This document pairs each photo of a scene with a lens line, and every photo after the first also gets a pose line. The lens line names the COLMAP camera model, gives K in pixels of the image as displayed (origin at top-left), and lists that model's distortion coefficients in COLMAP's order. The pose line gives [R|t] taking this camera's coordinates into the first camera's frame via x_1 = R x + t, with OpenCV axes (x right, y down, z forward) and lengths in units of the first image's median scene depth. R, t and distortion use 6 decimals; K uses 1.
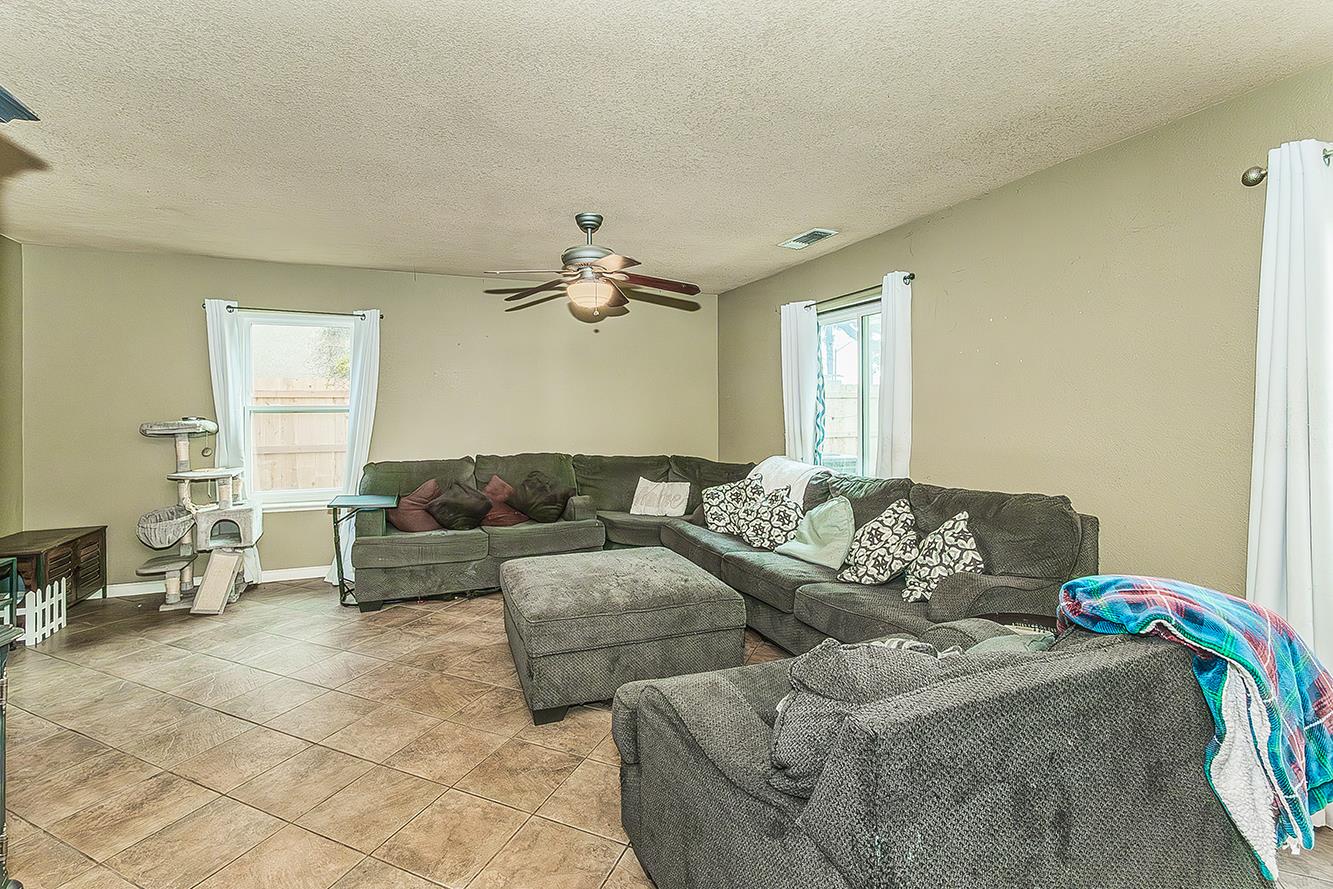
lens RADIAL K [[564.7, 0, 616.2], [0, 564.7, 413.2], [0, 0, 1]] dist [-0.000309, -0.000575]
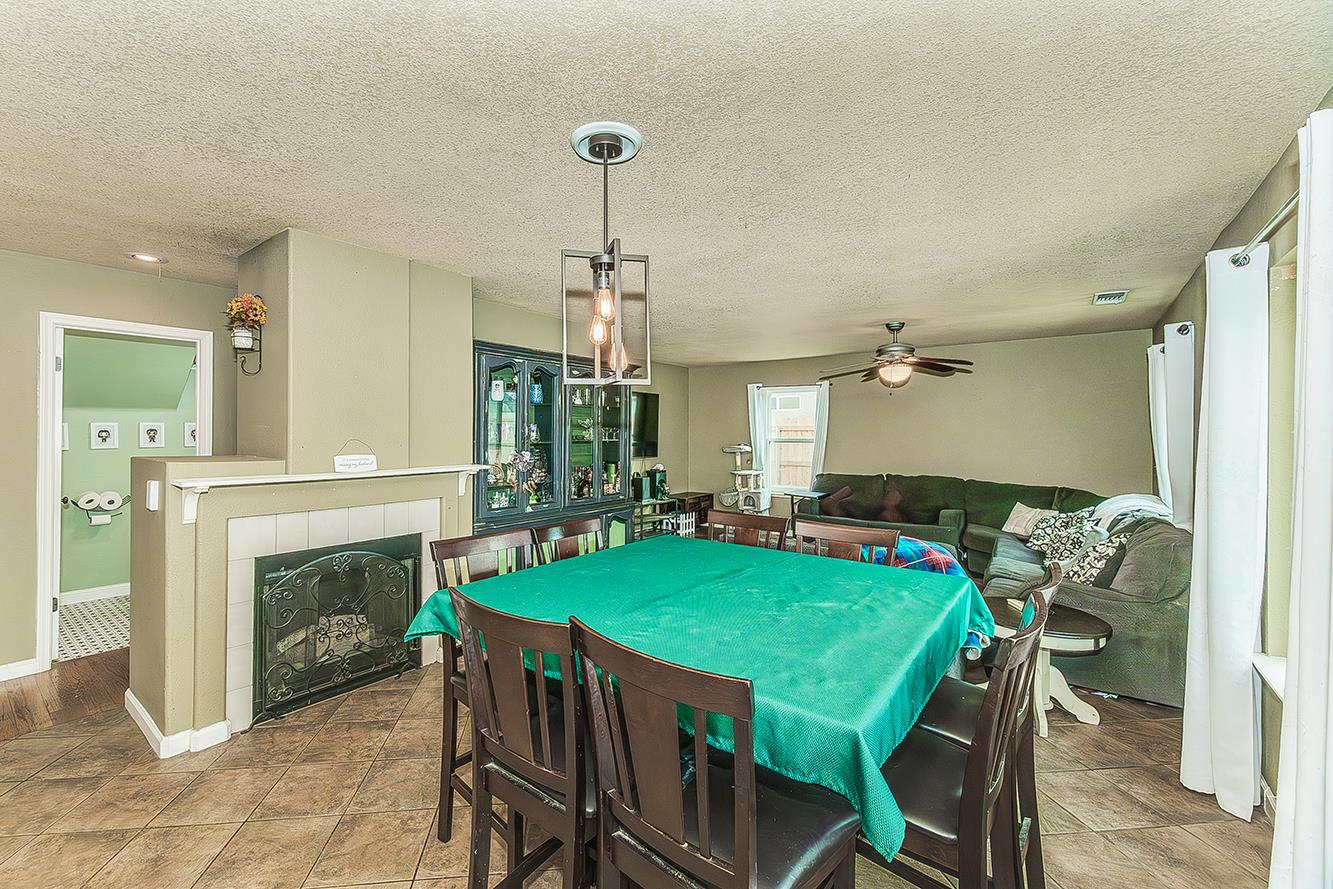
lens RADIAL K [[564.7, 0, 671.9], [0, 564.7, 433.4], [0, 0, 1]] dist [-0.000309, -0.000575]
pose [[0.556789, 0.009181, -0.830603, 0.804357], [-0.003936, 0.999957, 0.008414, -0.048311], [0.830645, -0.001415, 0.556801, -0.336239]]
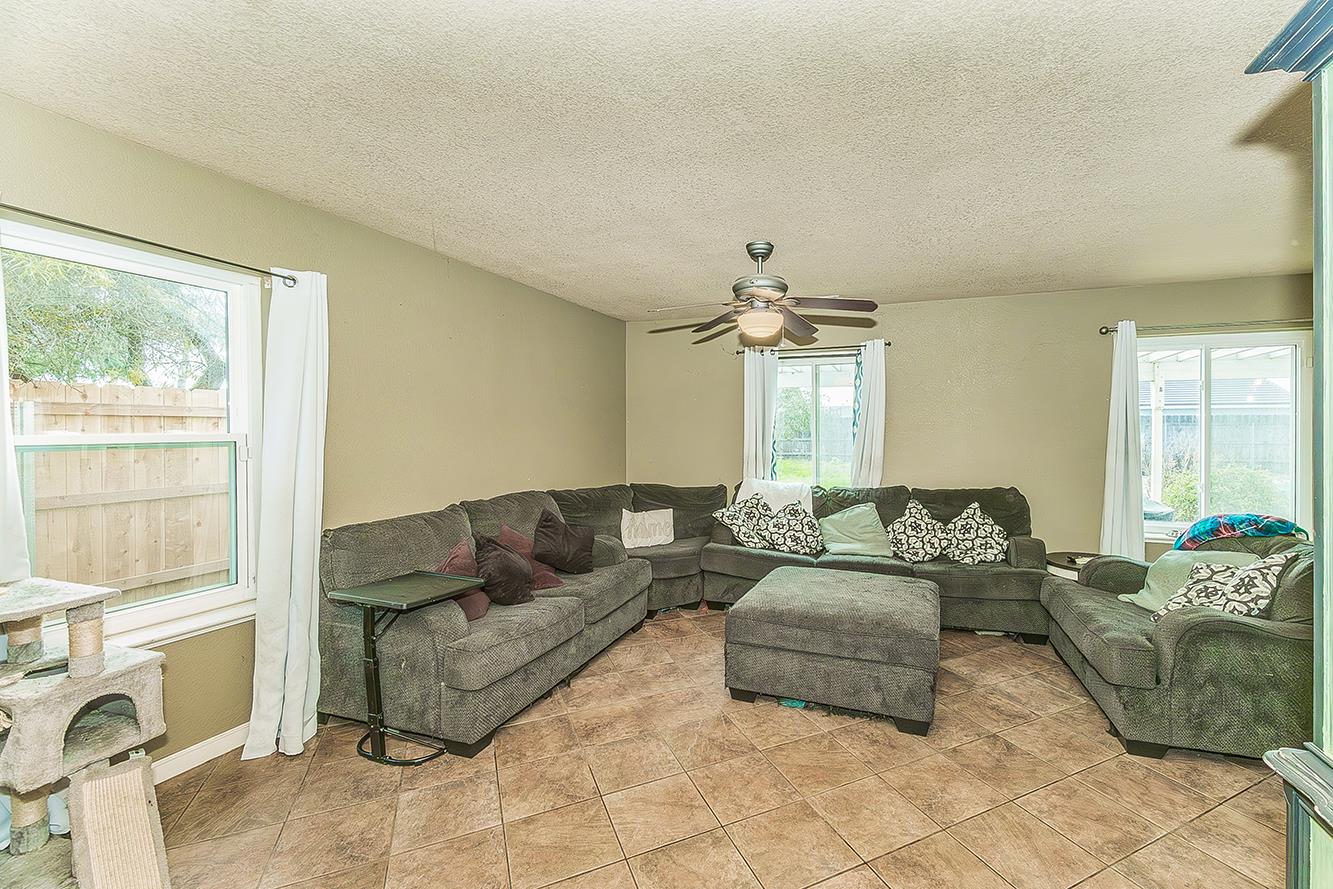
lens RADIAL K [[564.7, 0, 658.3], [0, 564.7, 430.8], [0, 0, 1]] dist [-0.000309, -0.000575]
pose [[0.668098, -0.002577, 0.744069, -0.773205], [0.007406, 0.999967, -0.003187, -0.019759], [-0.744037, 0.007640, 0.668095, 0.392861]]
